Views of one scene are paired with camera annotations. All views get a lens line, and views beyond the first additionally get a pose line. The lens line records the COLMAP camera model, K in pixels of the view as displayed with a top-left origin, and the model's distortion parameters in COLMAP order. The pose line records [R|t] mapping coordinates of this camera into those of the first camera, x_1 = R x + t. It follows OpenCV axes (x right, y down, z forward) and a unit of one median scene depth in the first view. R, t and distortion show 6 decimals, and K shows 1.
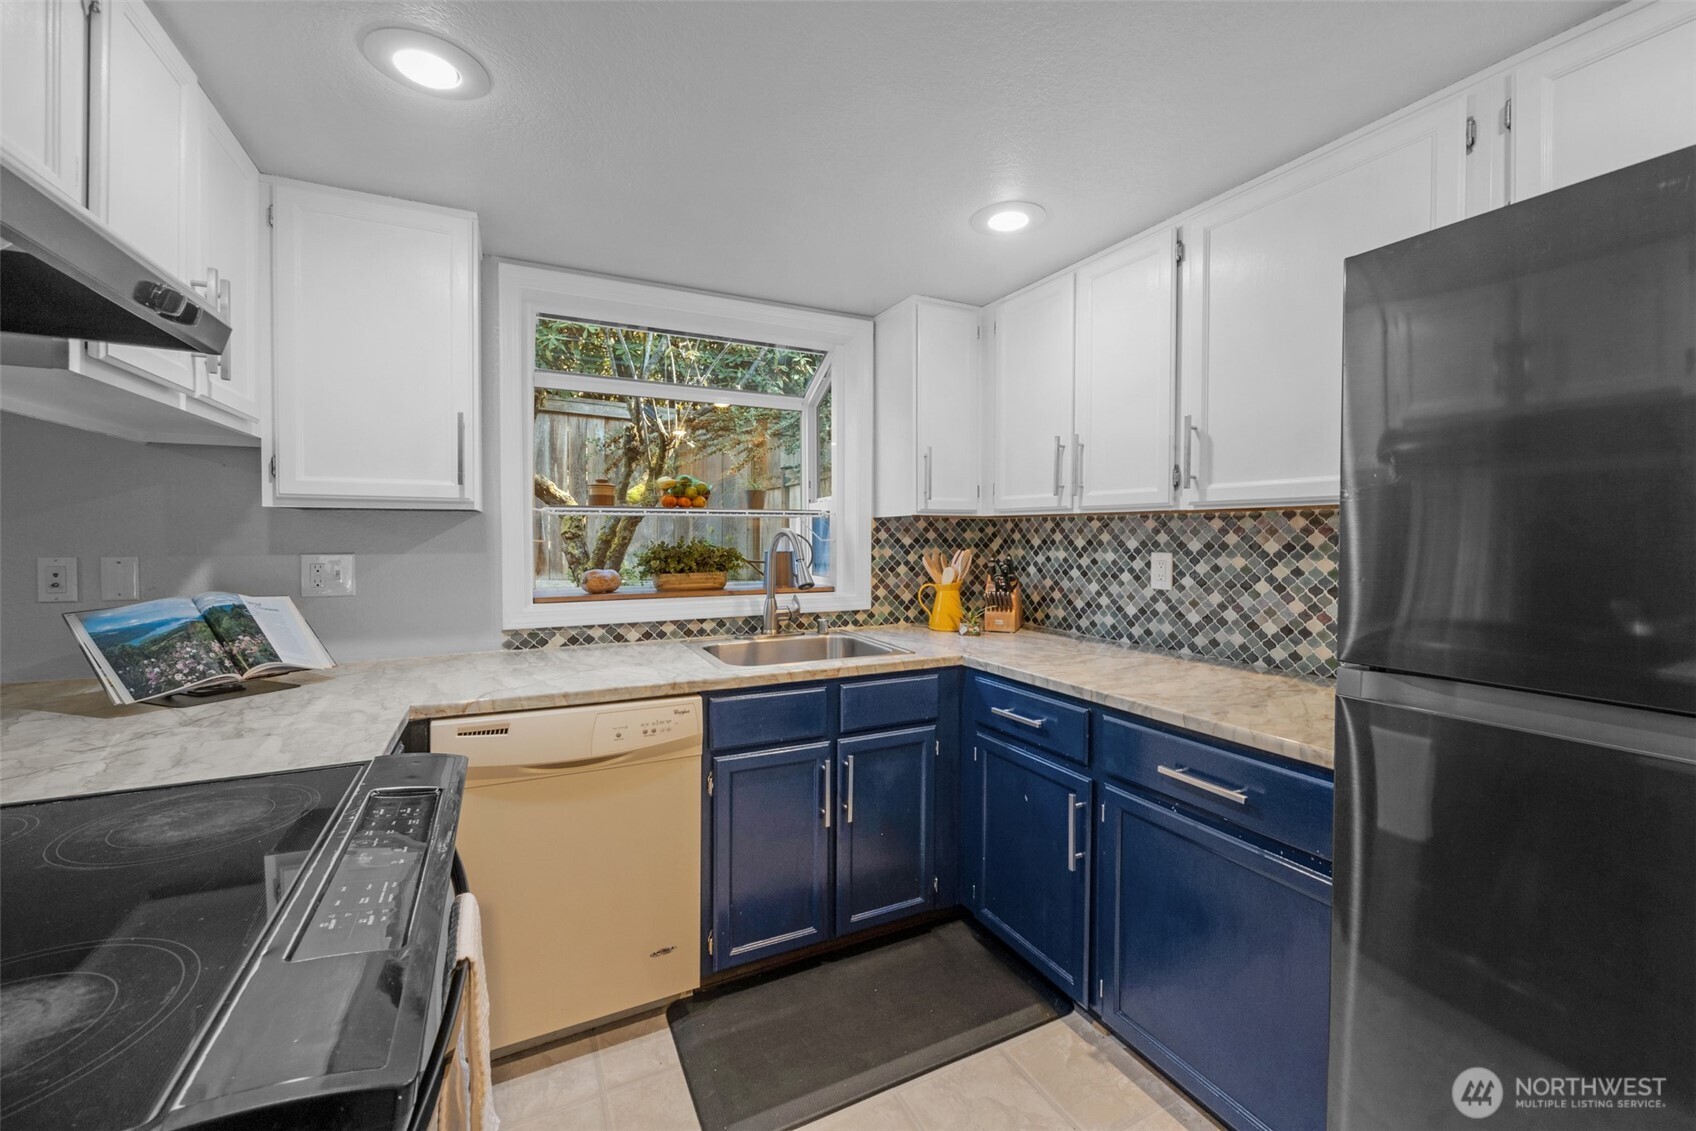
lens RADIAL K [[649.2, 0, 850.5], [0, 649.2, 544.6], [0, 0, 1]] dist [0.001168, 0.000126]
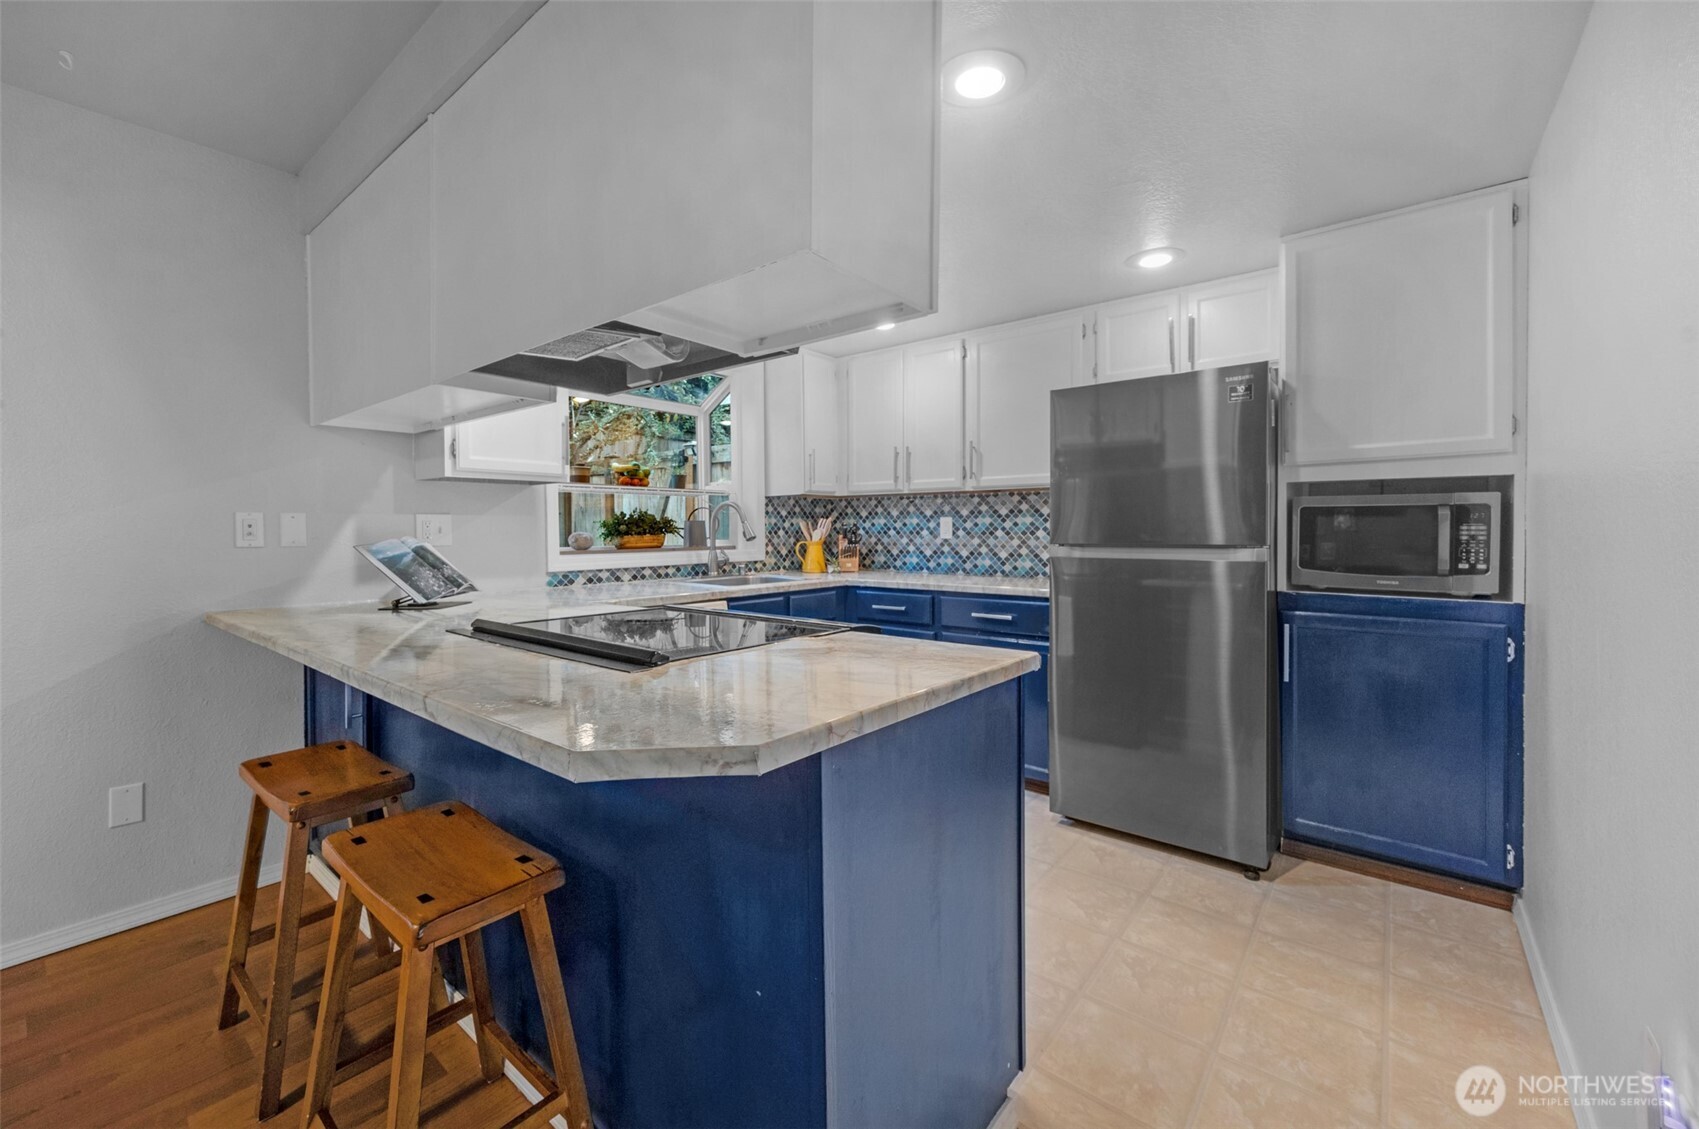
lens RADIAL K [[650.3, 0, 852.0], [0, 650.3, 543.6], [0, 0, 1]] dist [0.001168, 0.000126]
pose [[0.907078, -0.019507, 0.420510, -0.483961], [0.015924, 0.999801, 0.012031, 0.059629], [-0.420661, -0.004217, 0.907208, -0.466683]]
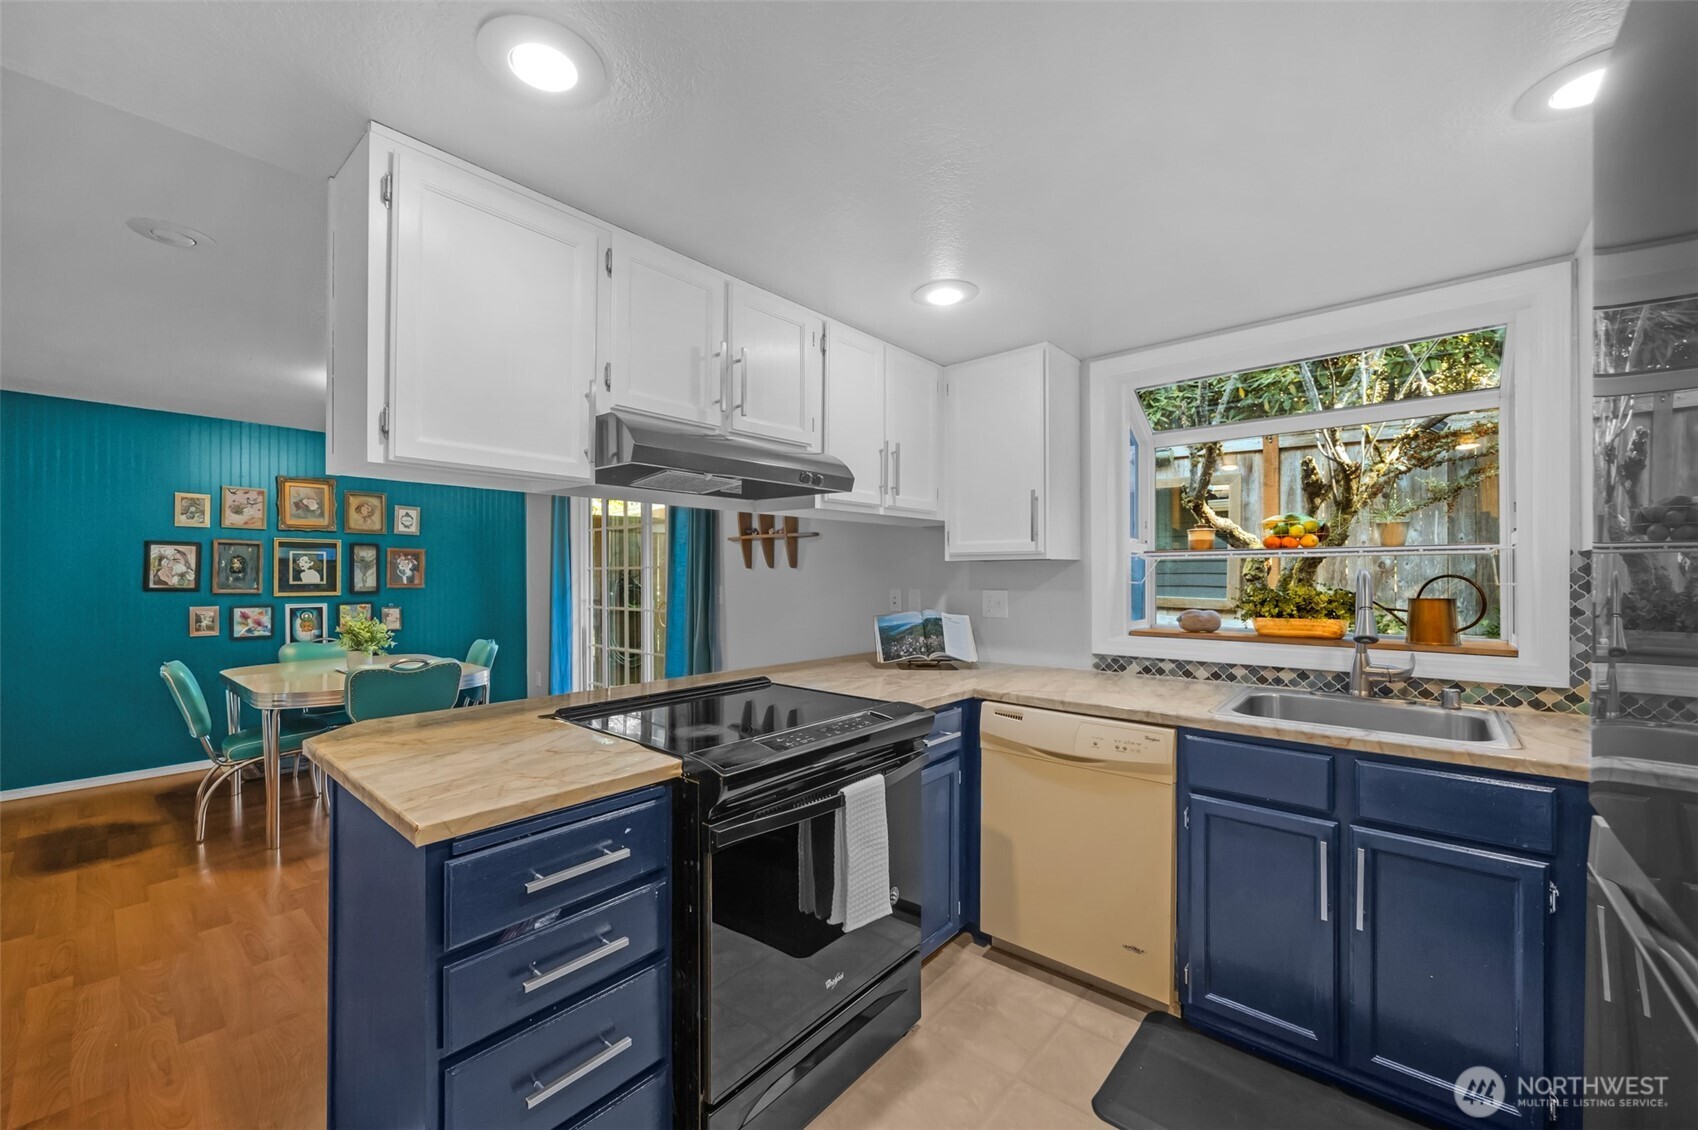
lens RADIAL K [[684.0, 0, 893.7], [0, 684.0, 572.0], [0, 0, 1]] dist [-0.002477, -0.000578]
pose [[0.420063, -0.006640, -0.907470, 0.458408], [-0.013124, 0.999824, -0.013390, -0.002241], [0.907400, 0.017534, 0.419903, 0.087998]]
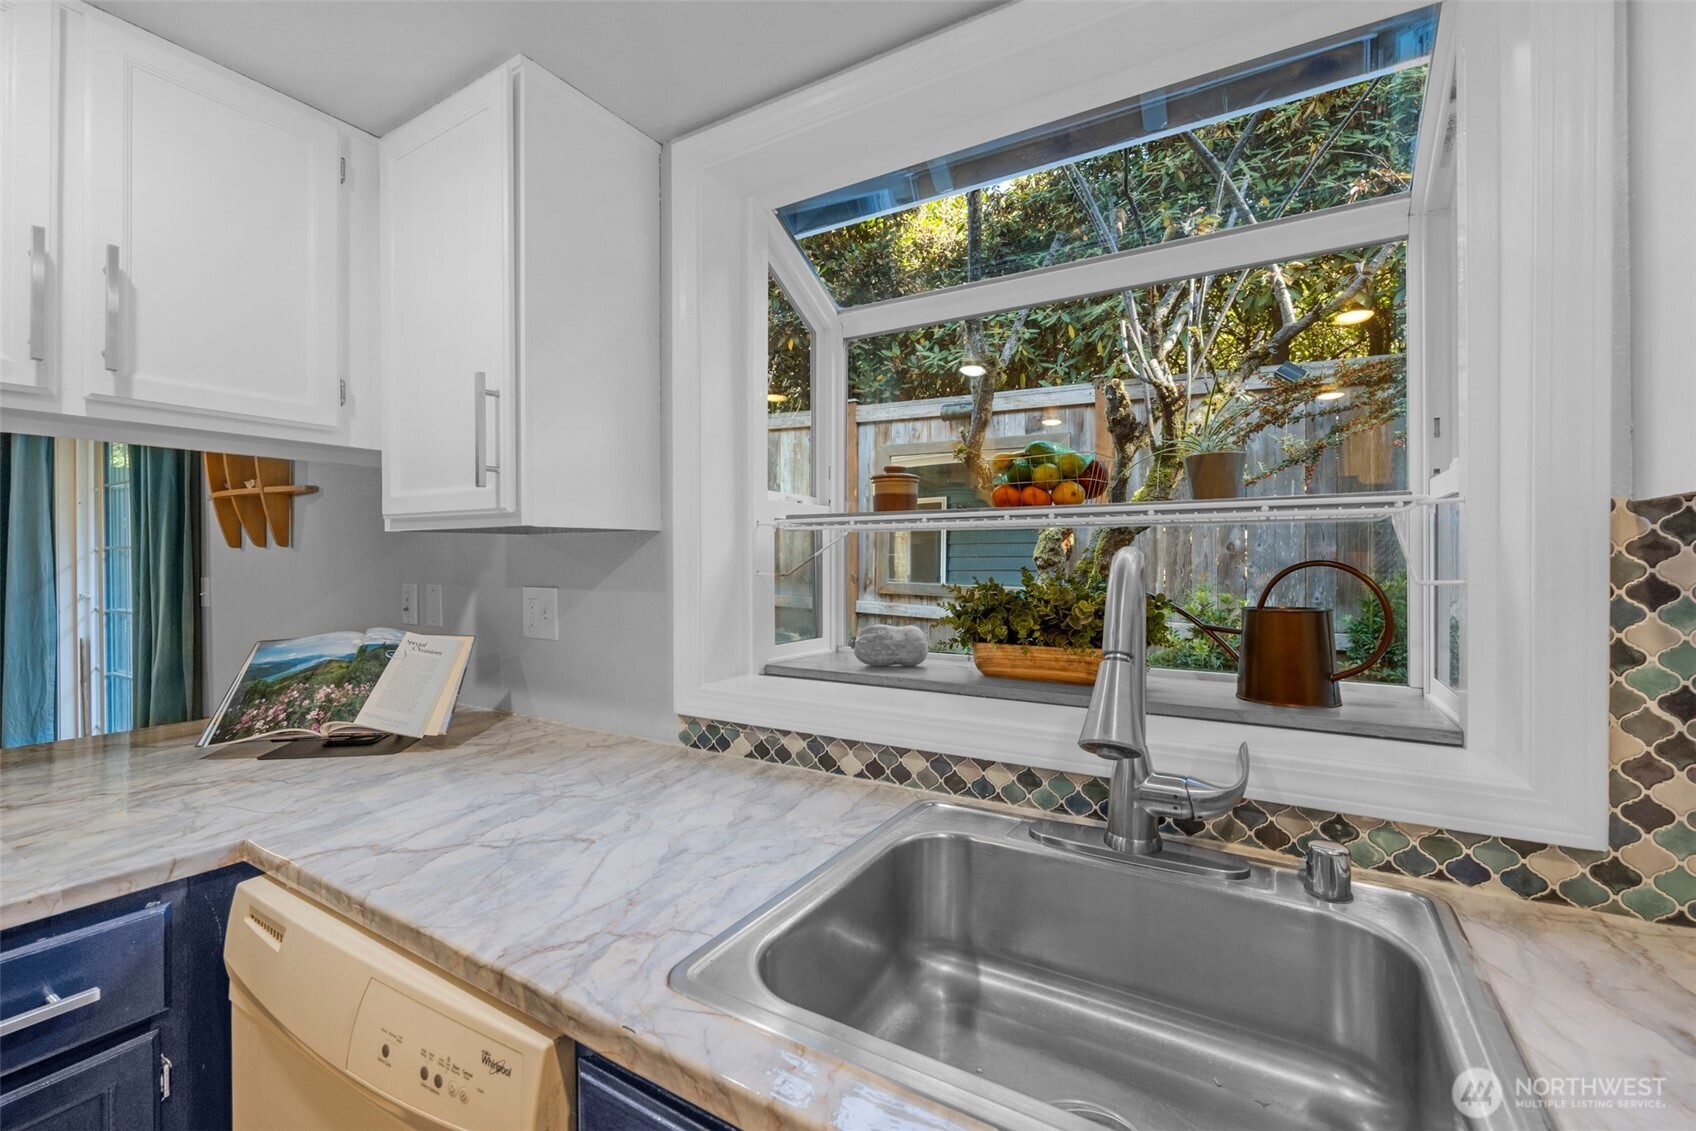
lens RADIAL K [[693.3, 0, 875.1], [0, 693.3, 560.9], [0, 0, 1]] dist [-0.000814, -0.000094]
pose [[0.535272, 0.000938, -0.844680, 0.132219], [-0.012556, 0.999898, -0.006847, -0.014749], [0.844587, 0.014271, 0.535229, 0.730469]]
